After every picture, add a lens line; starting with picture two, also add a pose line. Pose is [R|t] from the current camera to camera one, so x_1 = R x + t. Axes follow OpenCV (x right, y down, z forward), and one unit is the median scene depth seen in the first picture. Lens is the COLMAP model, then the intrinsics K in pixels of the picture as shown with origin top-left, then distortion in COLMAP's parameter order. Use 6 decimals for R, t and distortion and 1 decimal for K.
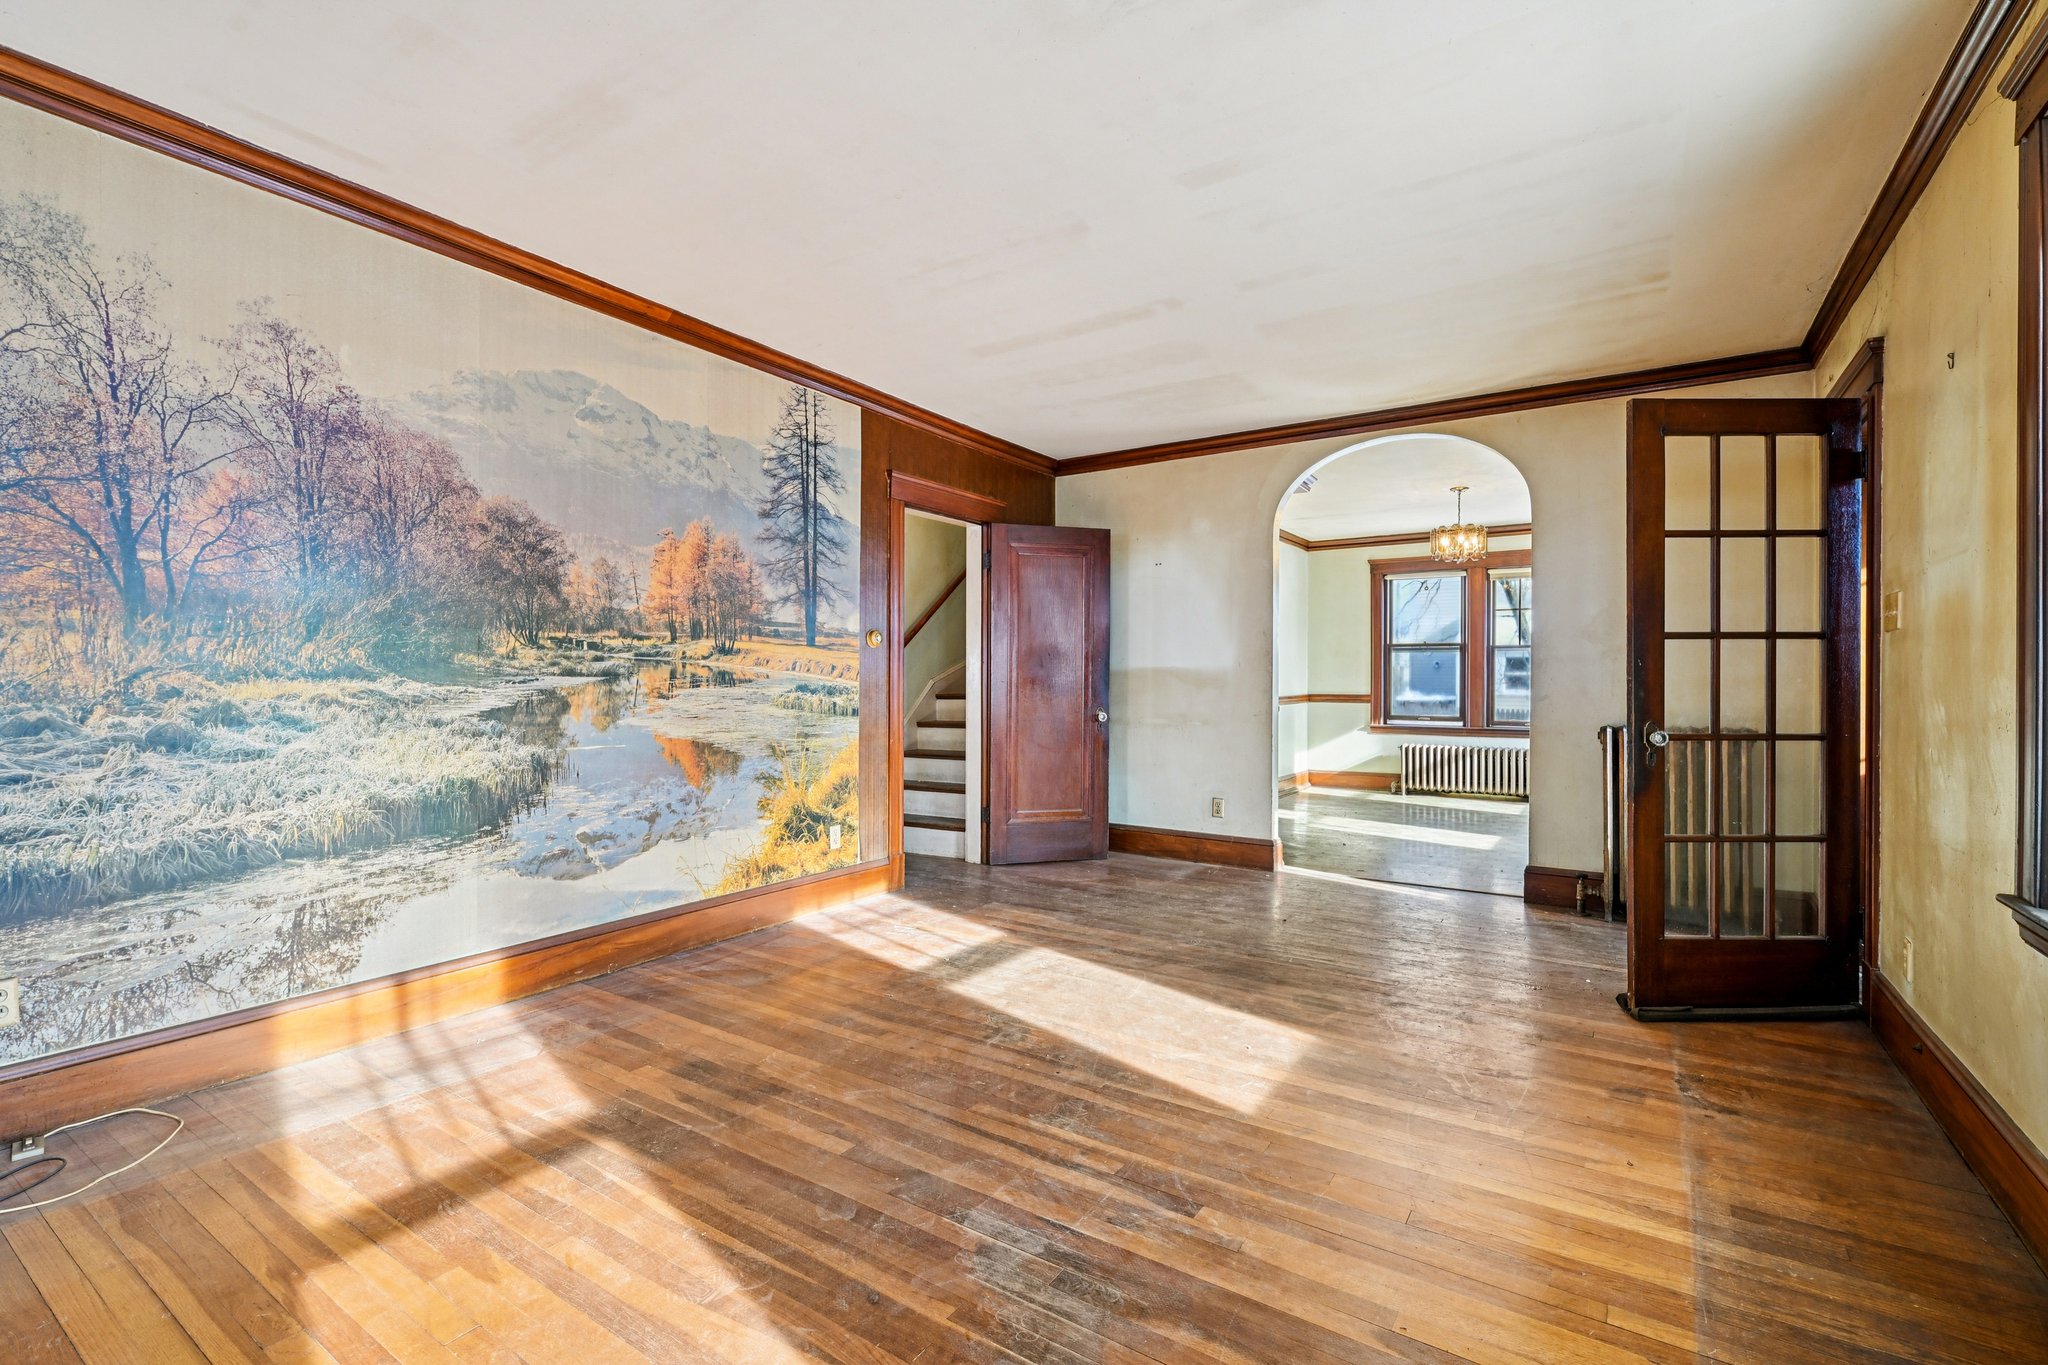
lens RADIAL K [[914.3, 0, 1022.2], [0, 914.3, 678.3], [0, 0, 1]] dist [0.001288, -0.001040]
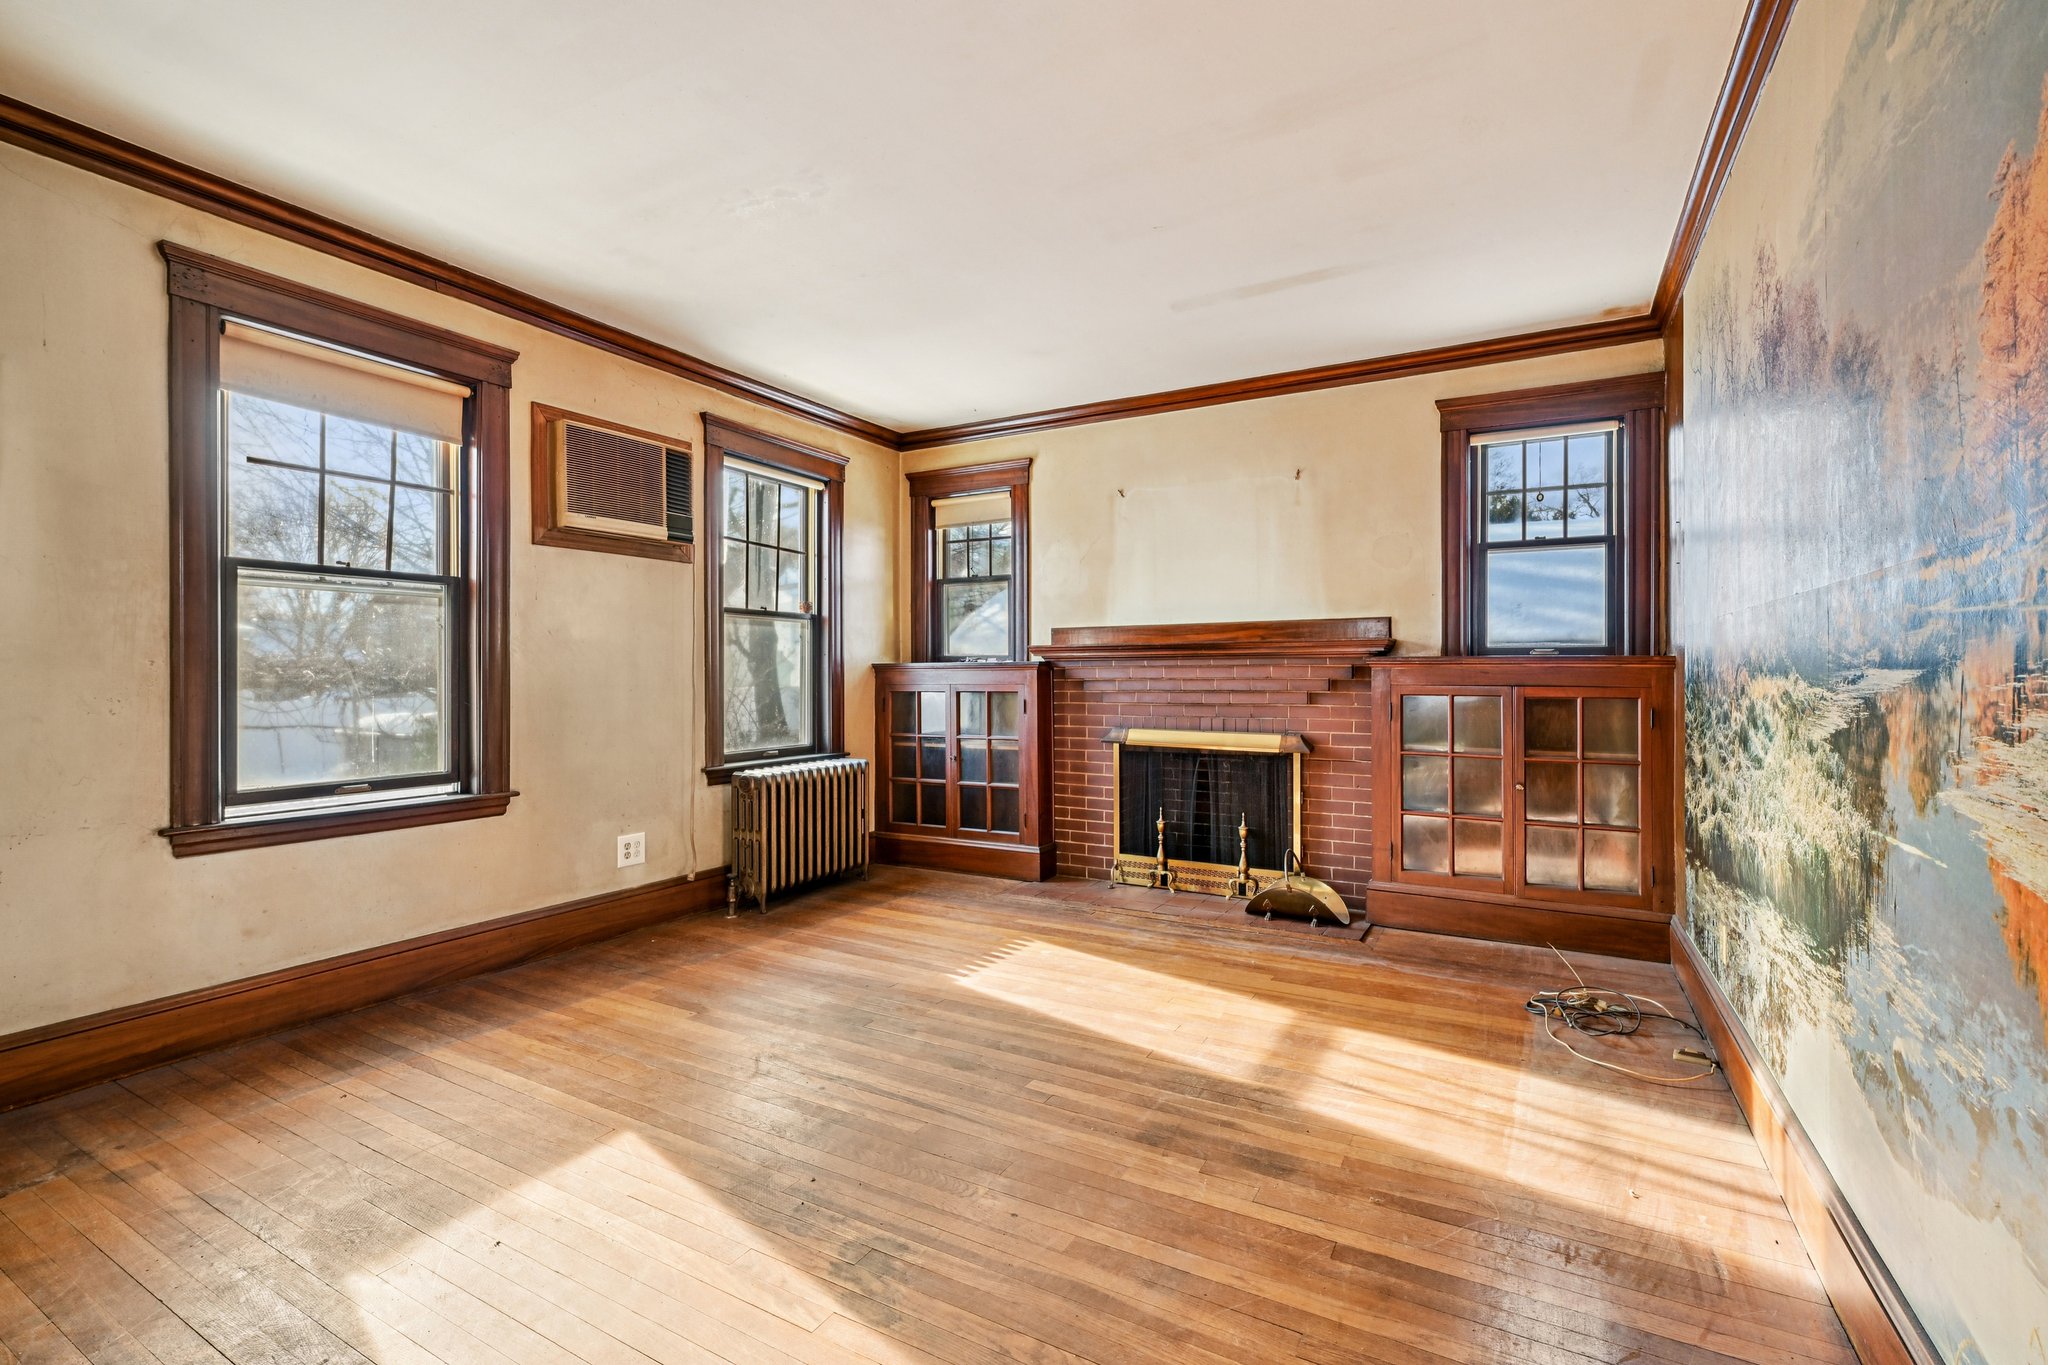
lens RADIAL K [[914.3, 0, 1020.1], [0, 914.3, 678.8], [0, 0, 1]] dist [0.001288, -0.001040]
pose [[-0.997455, -0.000354, -0.071301, -0.064618], [-0.000473, 0.999999, 0.001663, 0.002058], [0.071301, 0.001692, -0.997453, 1.429024]]
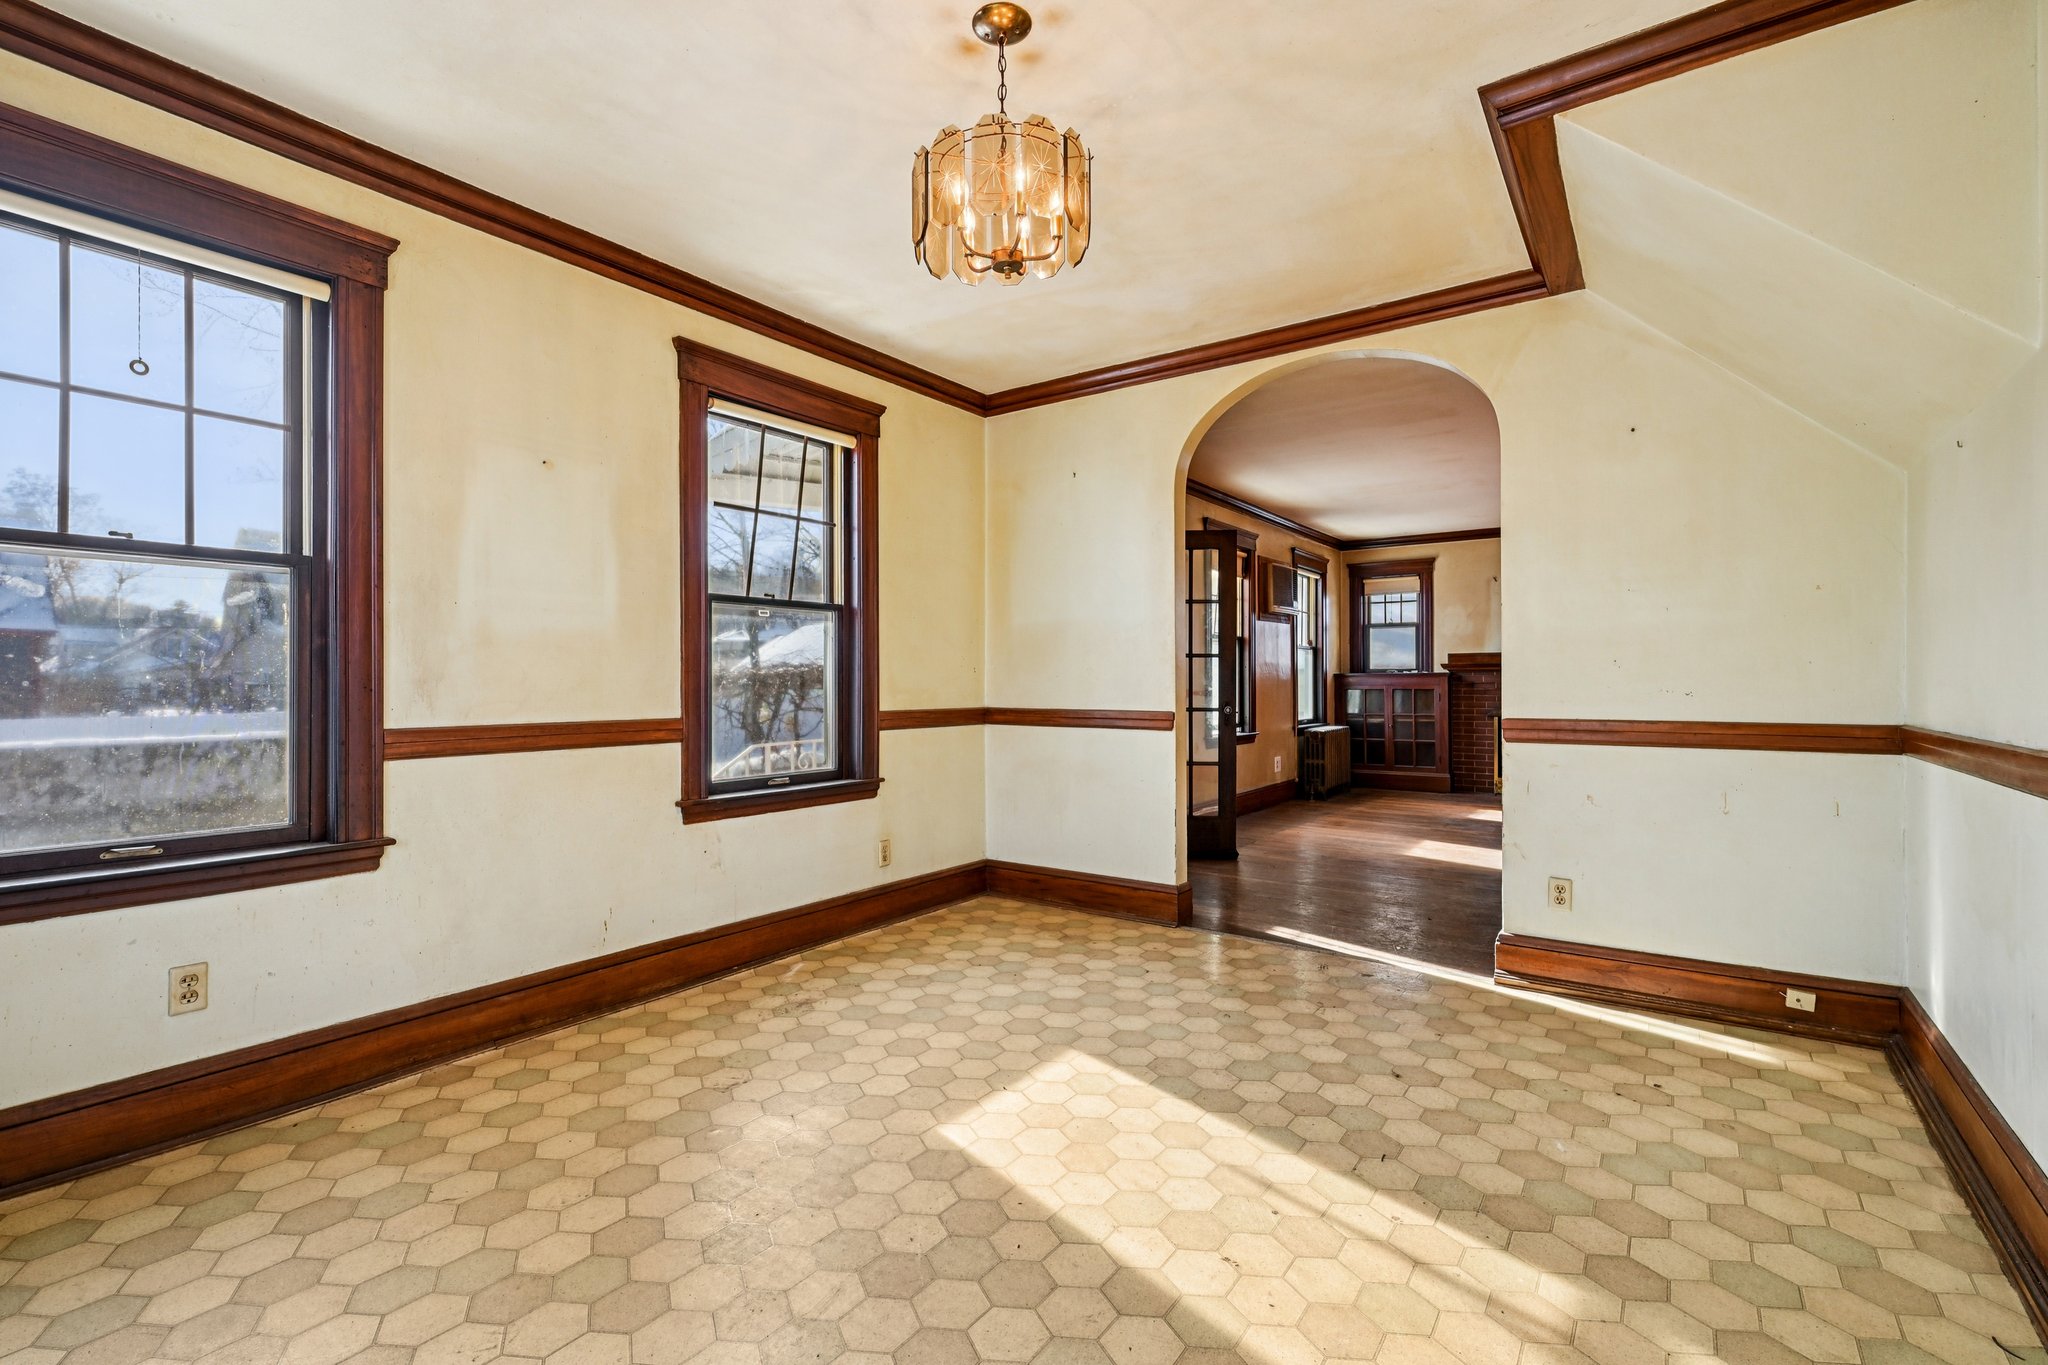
lens RADIAL K [[914.3, 0, 1022.5], [0, 914.3, 685.6], [0, 0, 1]] dist [0.001288, -0.001040]
pose [[-0.999187, -0.001668, 0.040269, 0.966490], [-0.001526, 0.999993, 0.003555, 0.008129], [-0.040275, 0.003490, -0.999183, 2.723054]]
